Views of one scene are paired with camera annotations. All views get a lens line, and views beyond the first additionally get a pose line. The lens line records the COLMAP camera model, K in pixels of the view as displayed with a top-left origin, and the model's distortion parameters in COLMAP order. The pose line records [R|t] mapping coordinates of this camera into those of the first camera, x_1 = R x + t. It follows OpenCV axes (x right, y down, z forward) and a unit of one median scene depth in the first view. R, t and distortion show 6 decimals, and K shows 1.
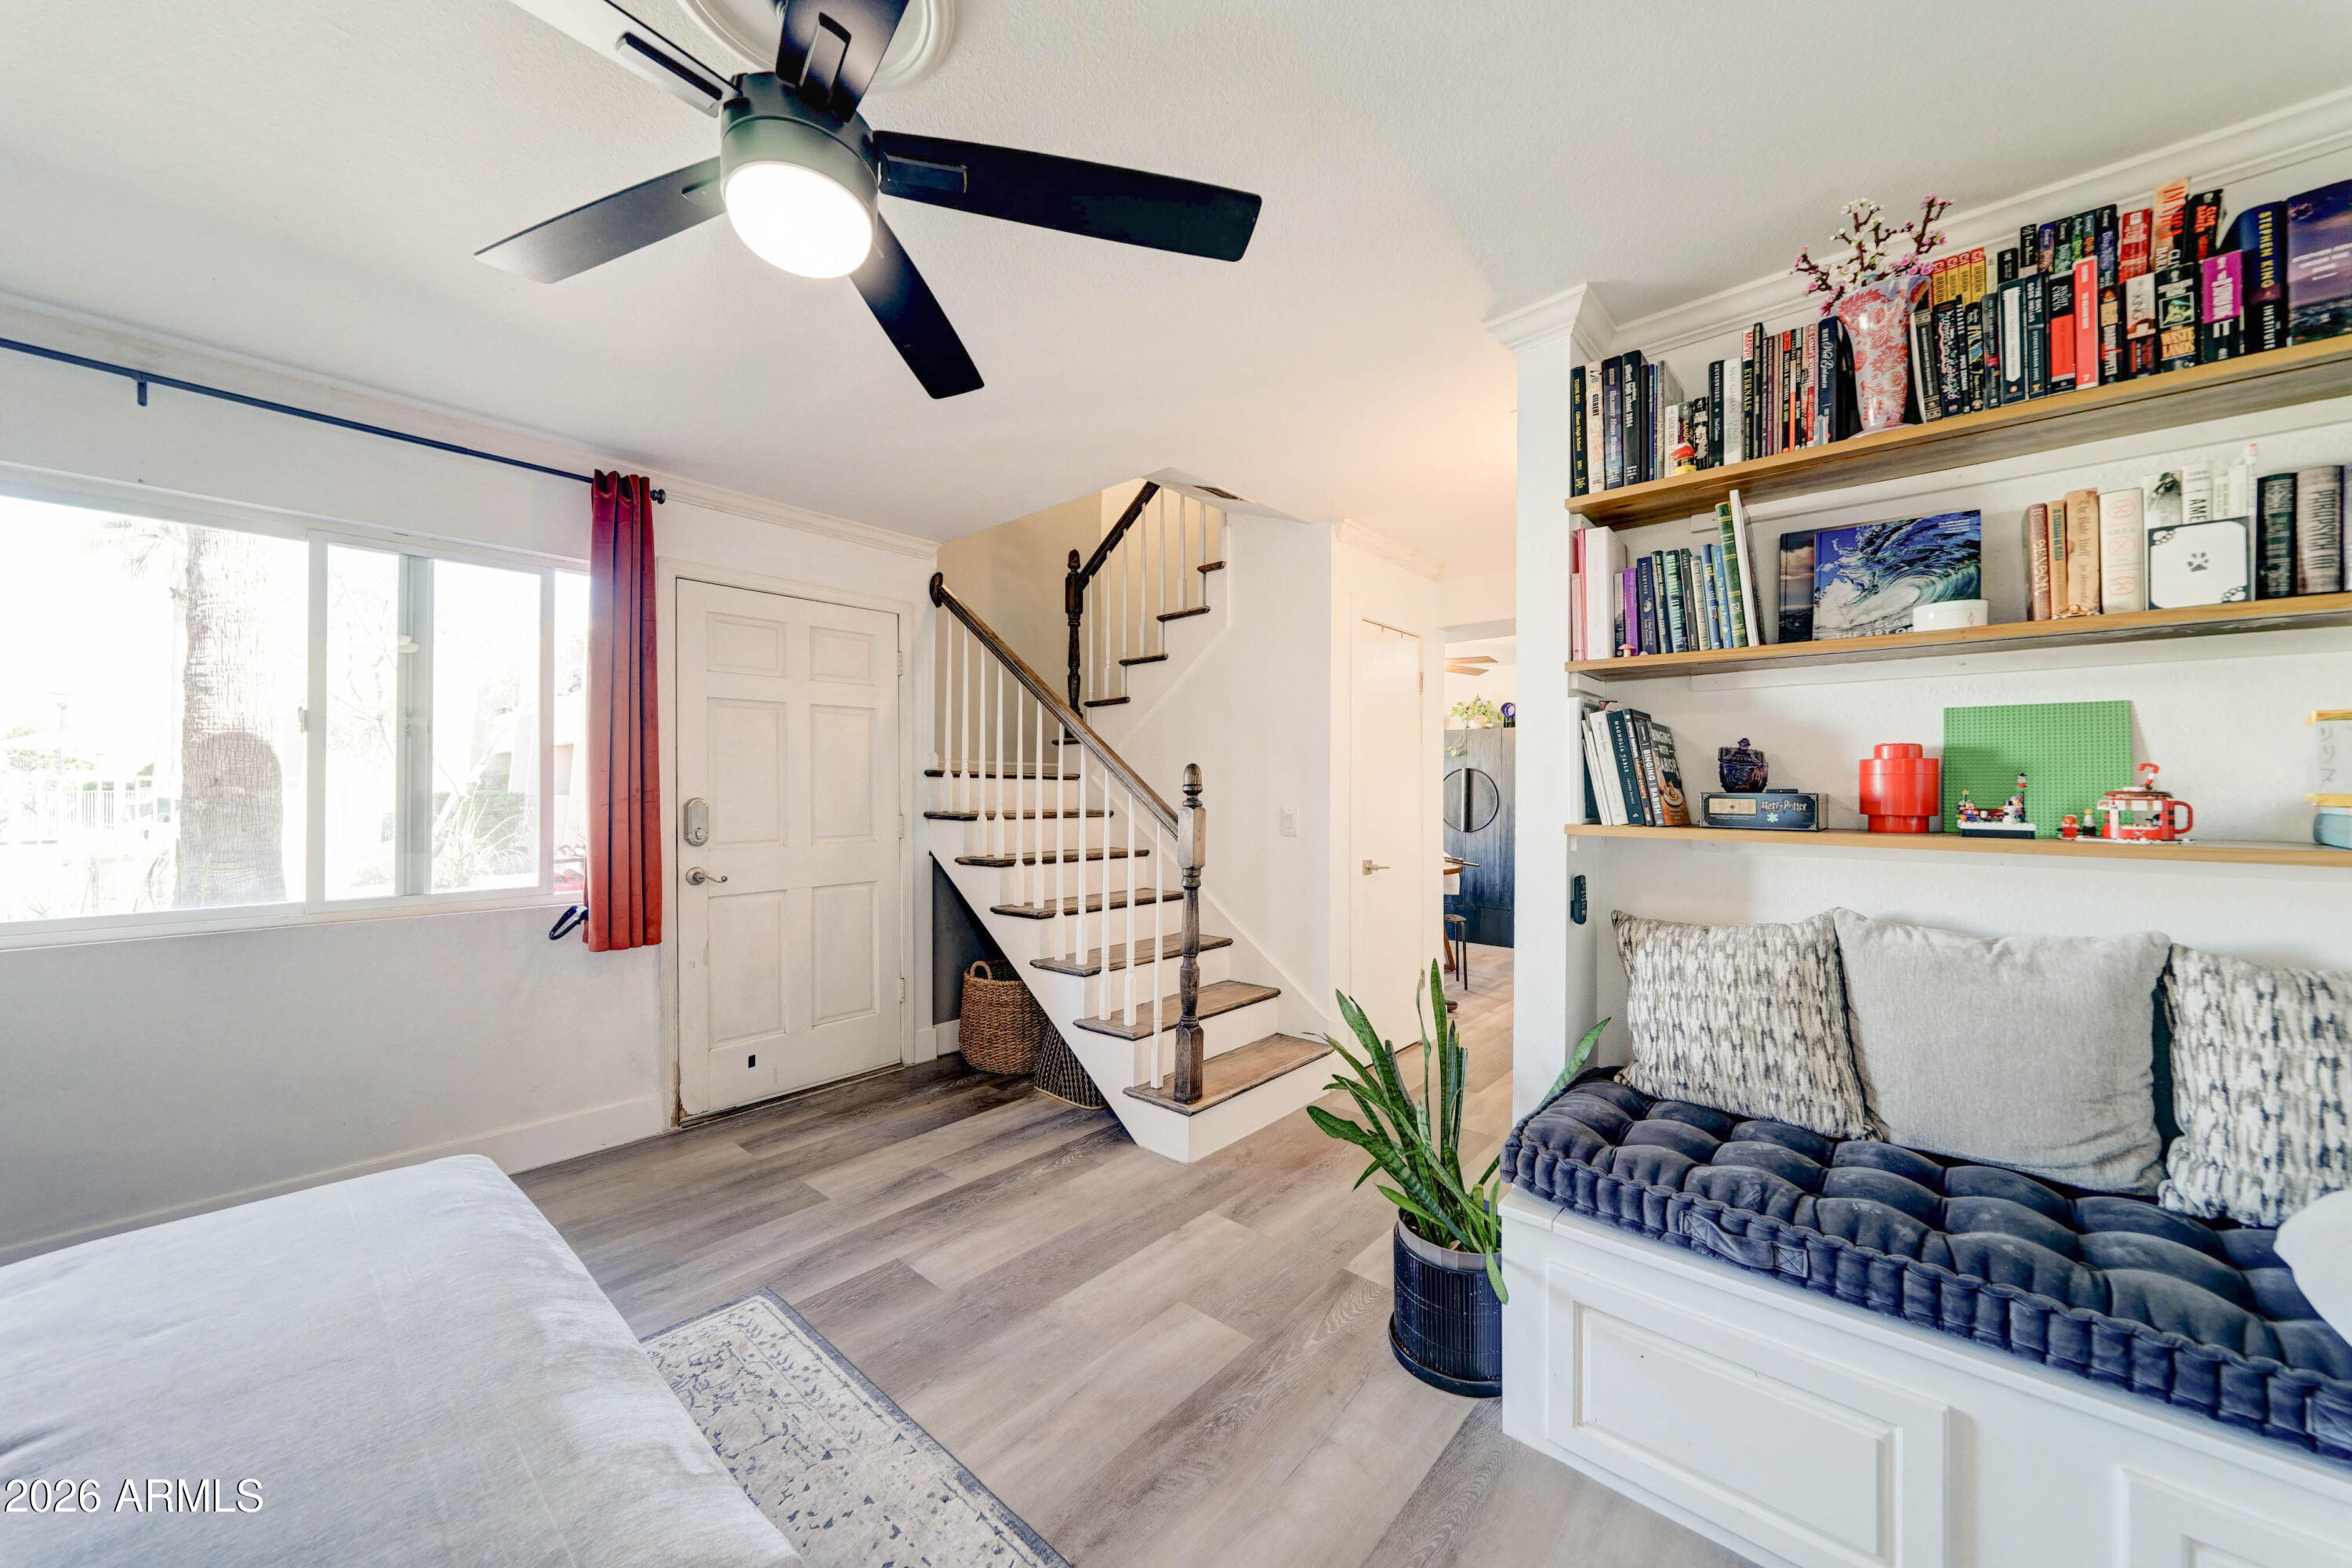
lens RADIAL K [[839.1, 0, 1192.6], [0, 839.1, 787.0], [0, 0, 1]] dist [0.002169, 0.000087]
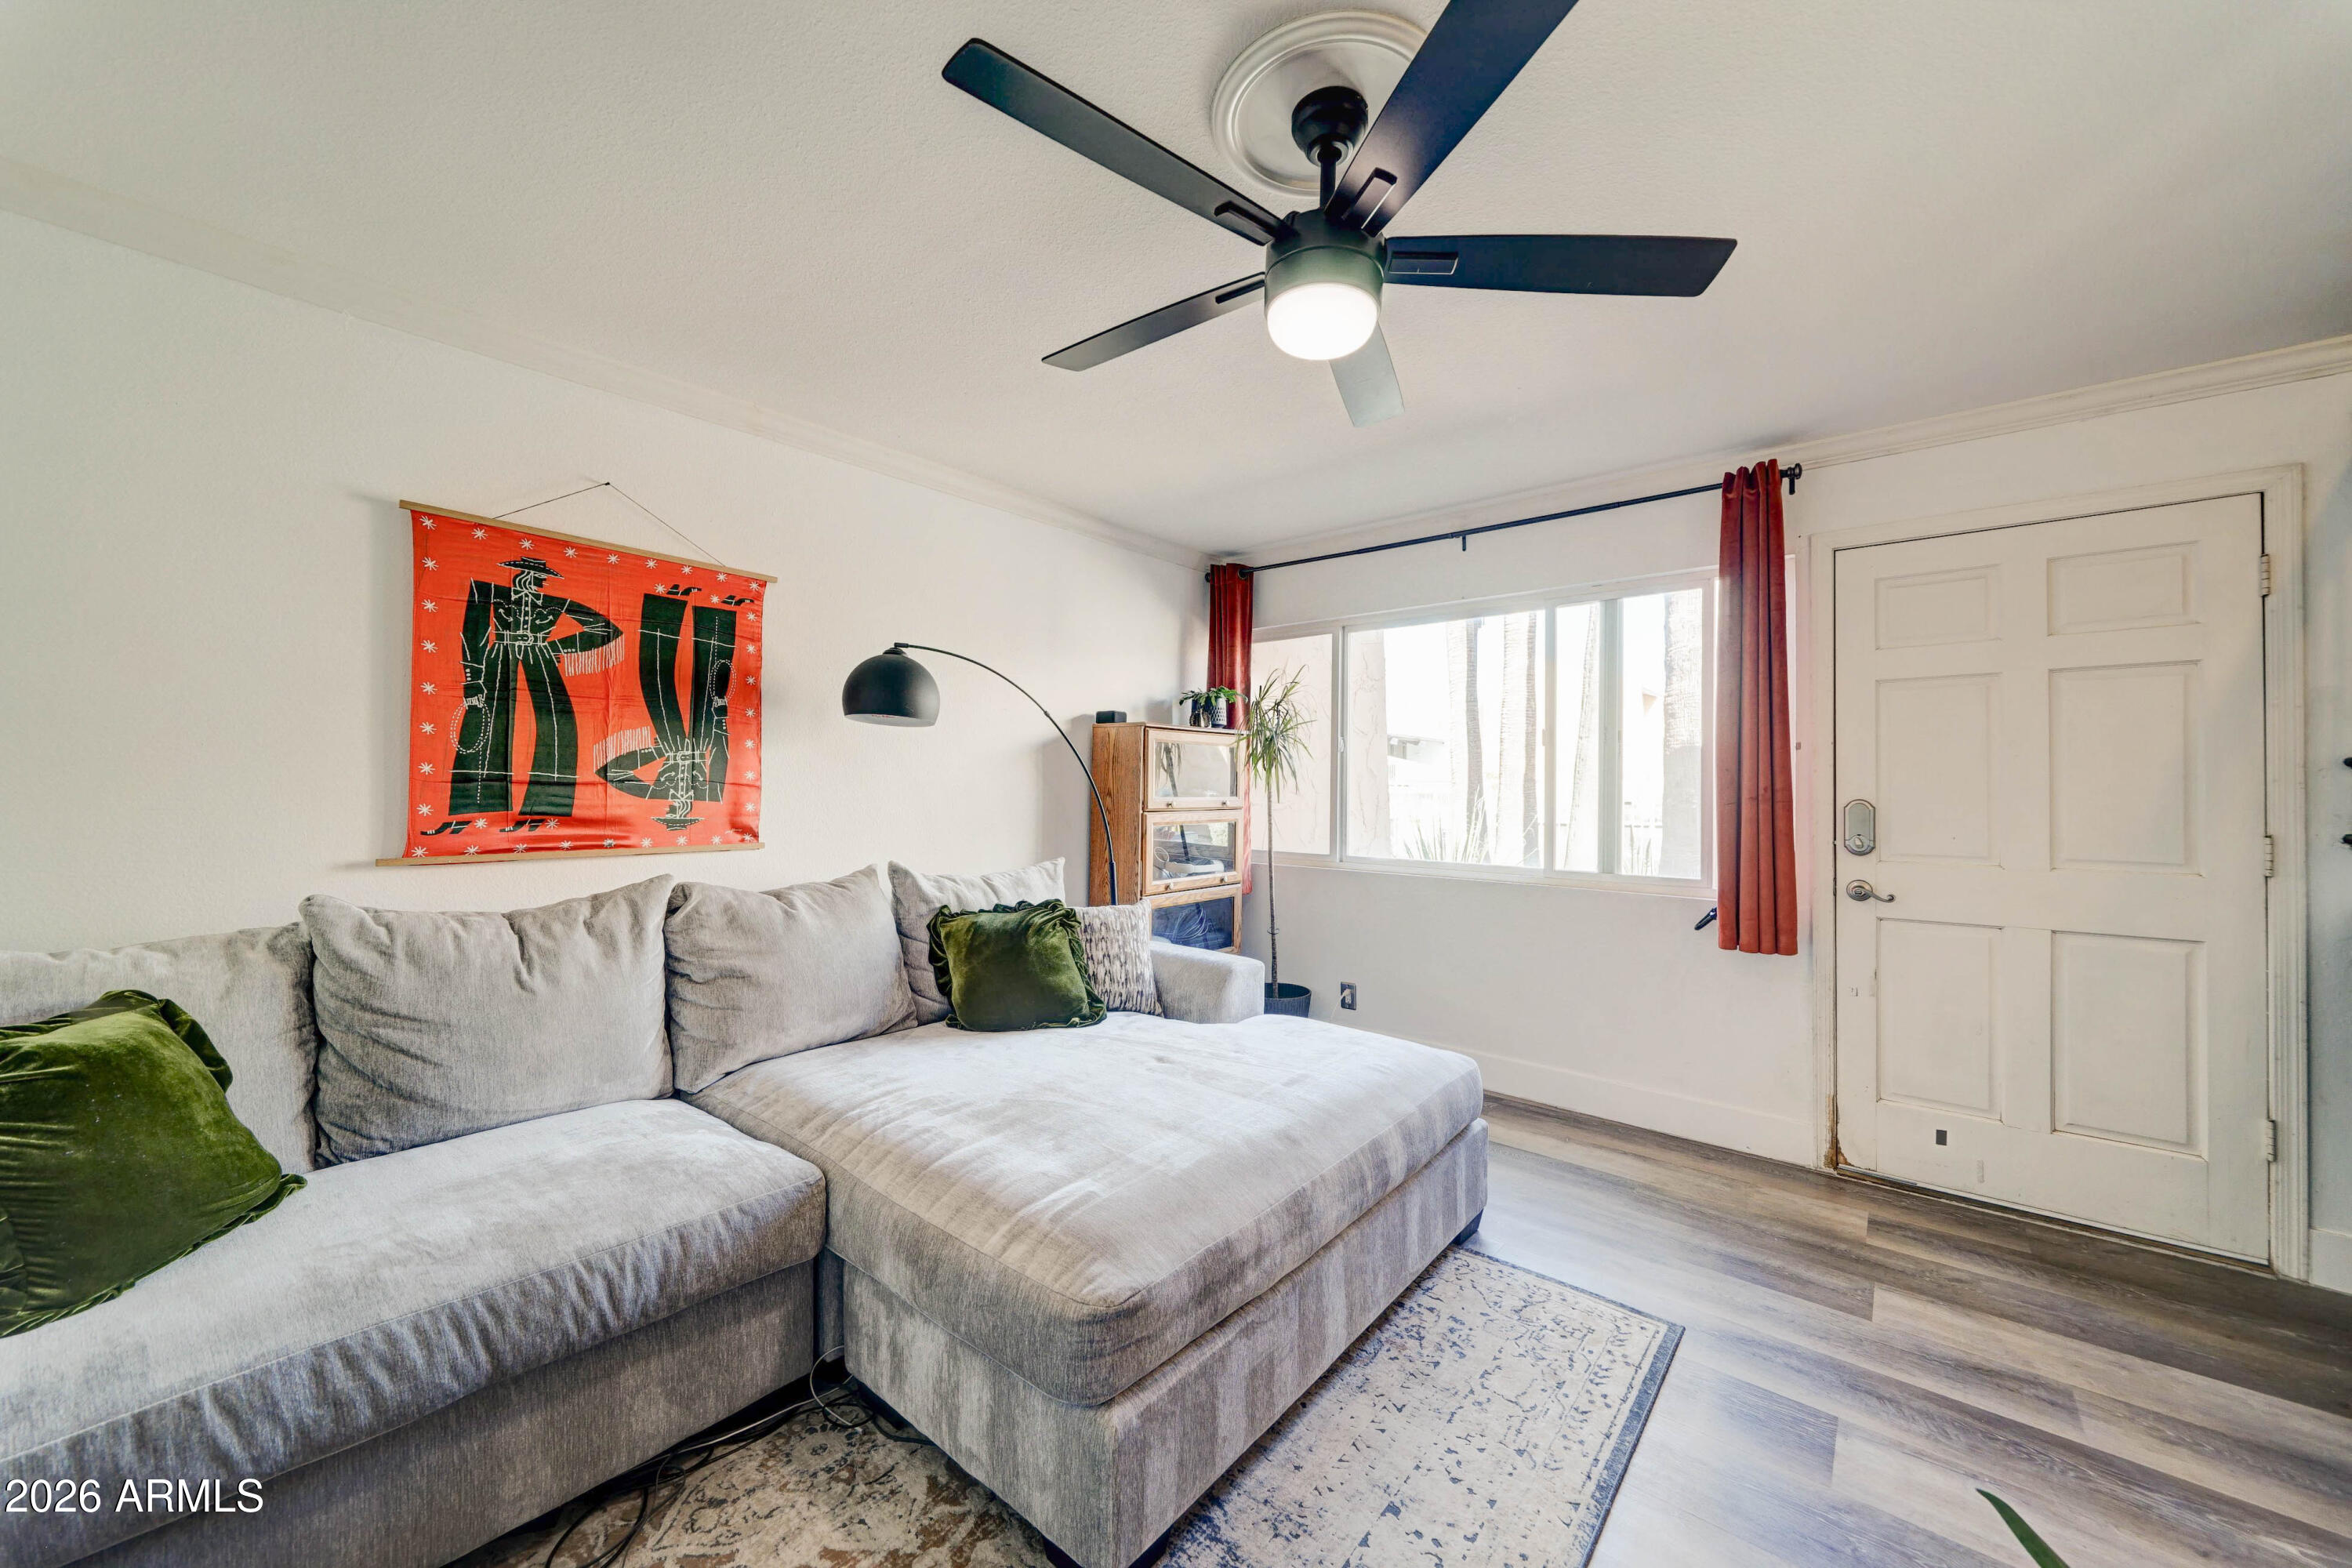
lens RADIAL K [[881.0, 0, 1169.3], [0, 881.0, 782.5], [0, 0, 1]] dist [0.001457, -0.000014]
pose [[0.006150, -0.004114, -0.999973, 0.365169], [-0.004930, 0.999979, -0.004145, 0.003514], [0.999969, 0.004955, 0.006130, 0.339802]]
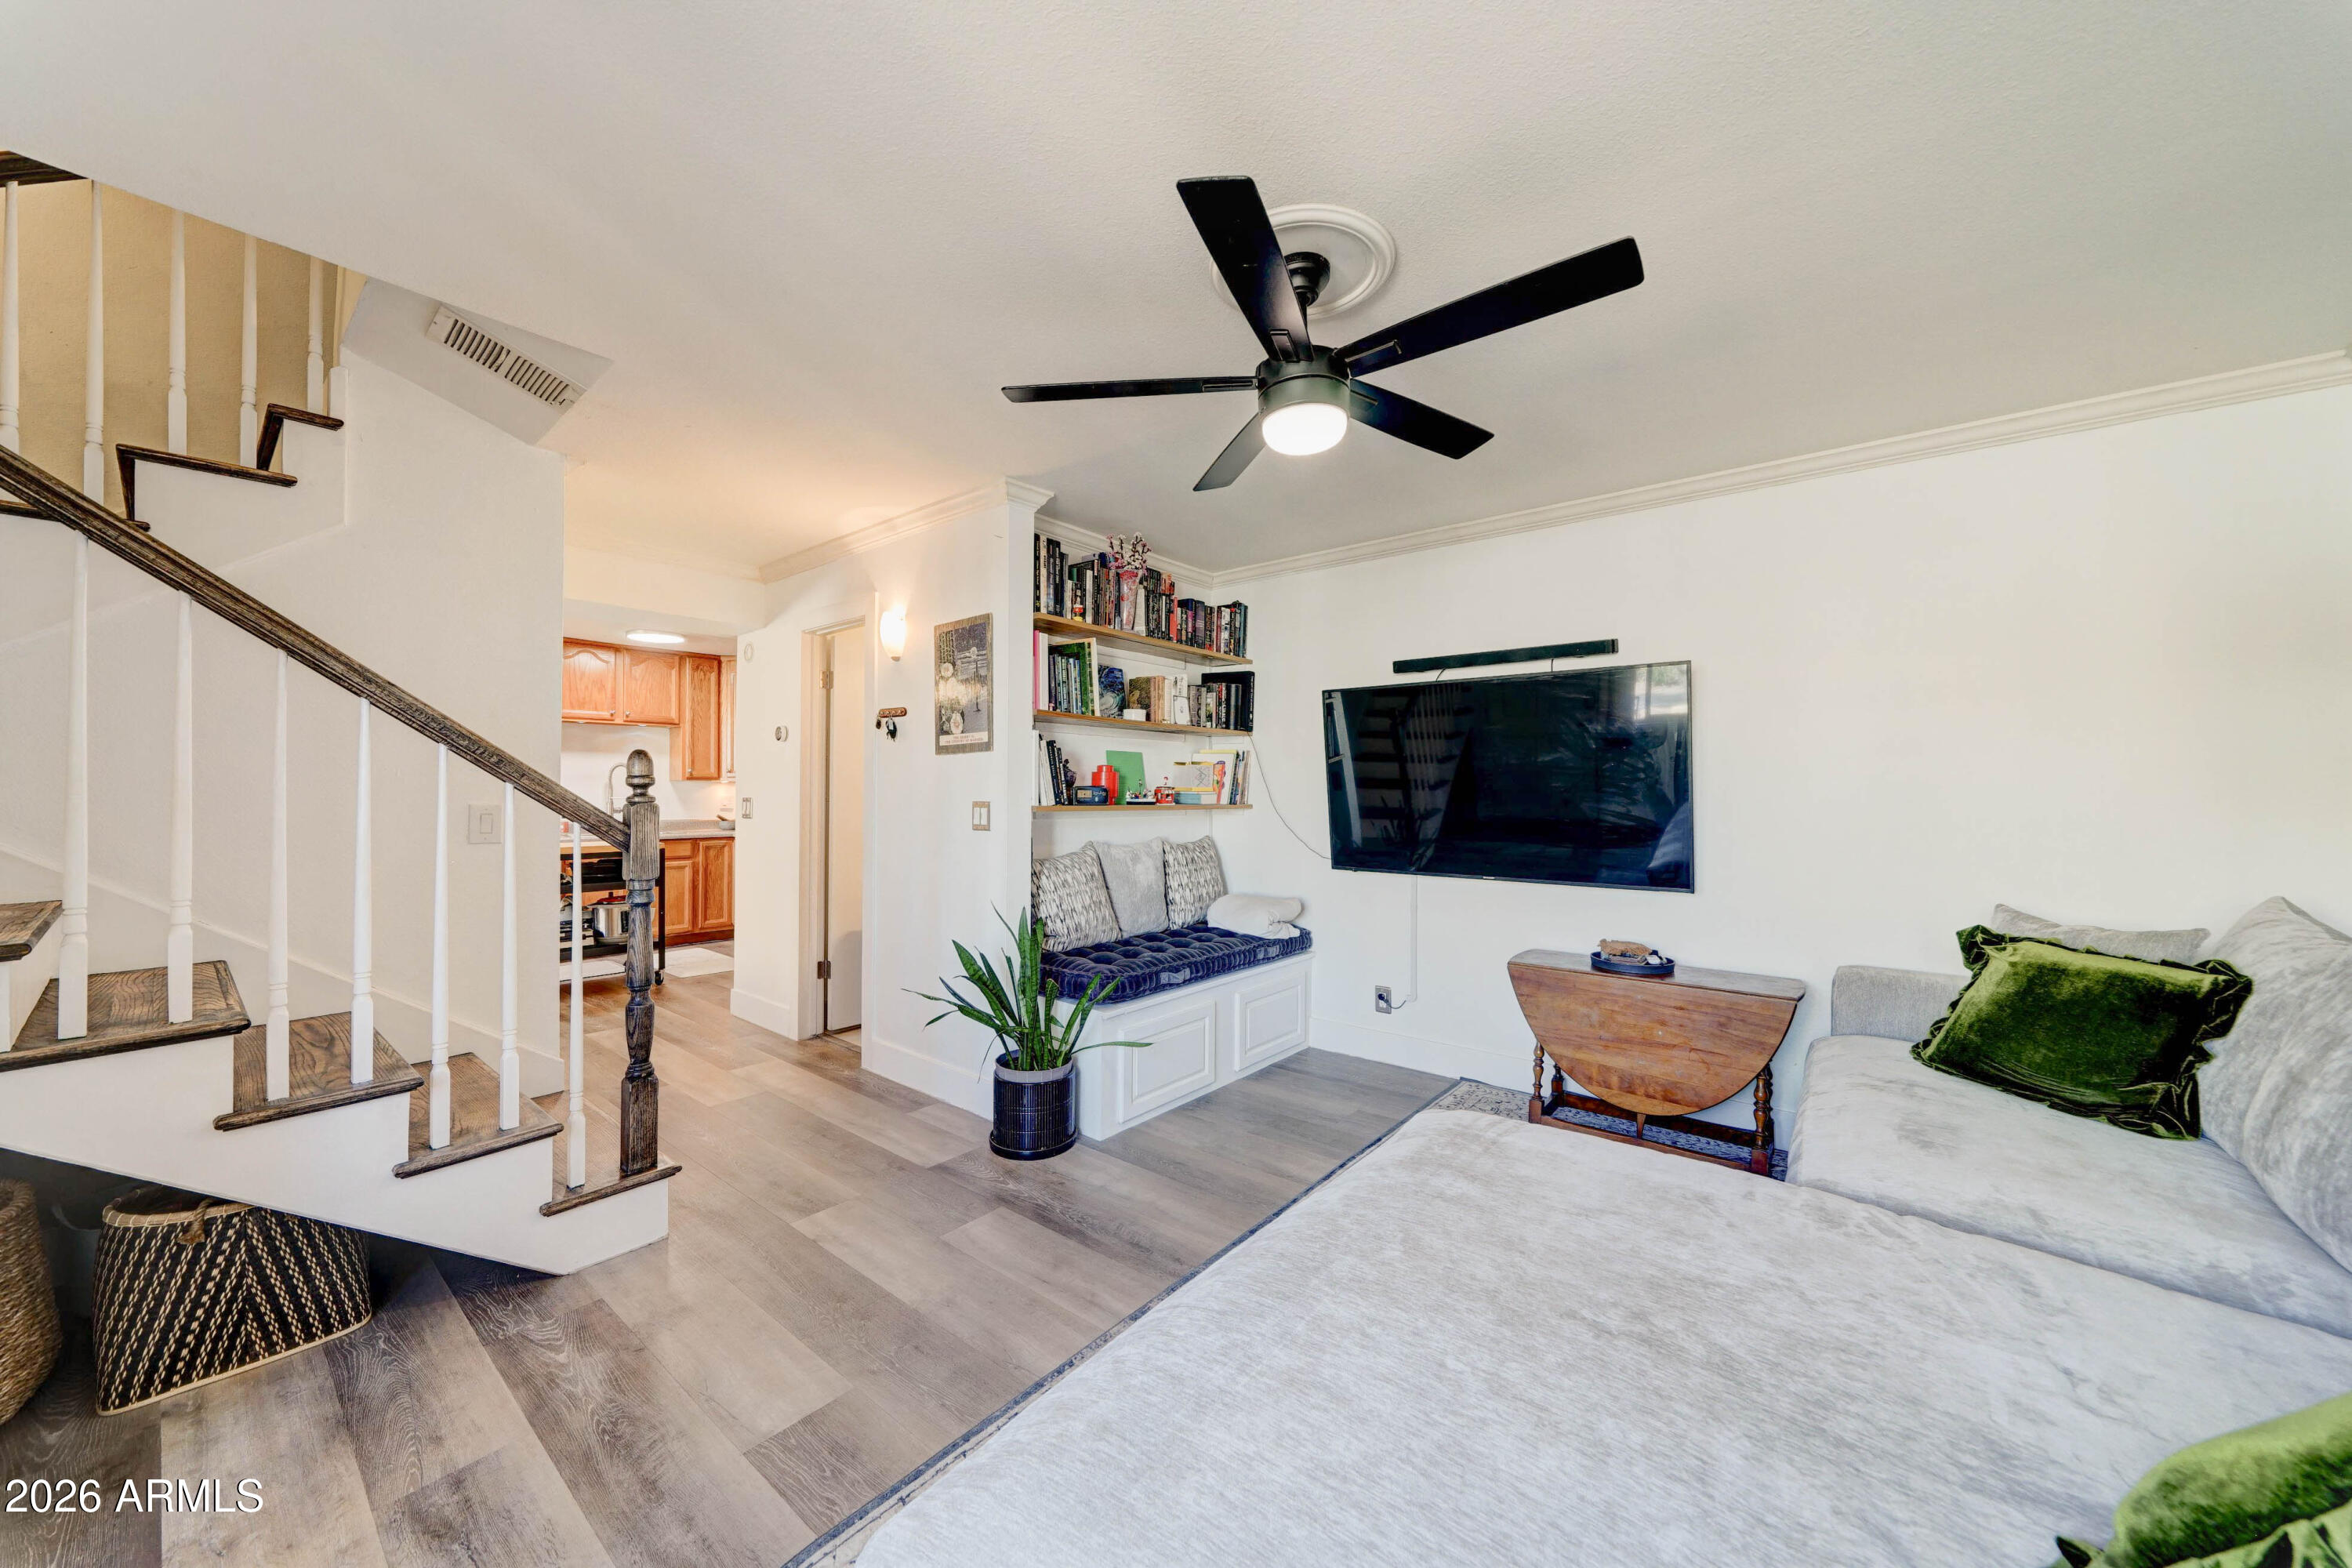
lens RADIAL K [[830.4, 0, 1176.3], [0, 830.4, 779.3], [0, 0, 1]] dist [0.000175, 0.000030]
pose [[-0.024724, 0.006616, 0.999672, -0.901522], [-0.009609, 0.999930, -0.006855, 0.000416], [-0.999648, -0.009775, -0.024659, 0.562782]]
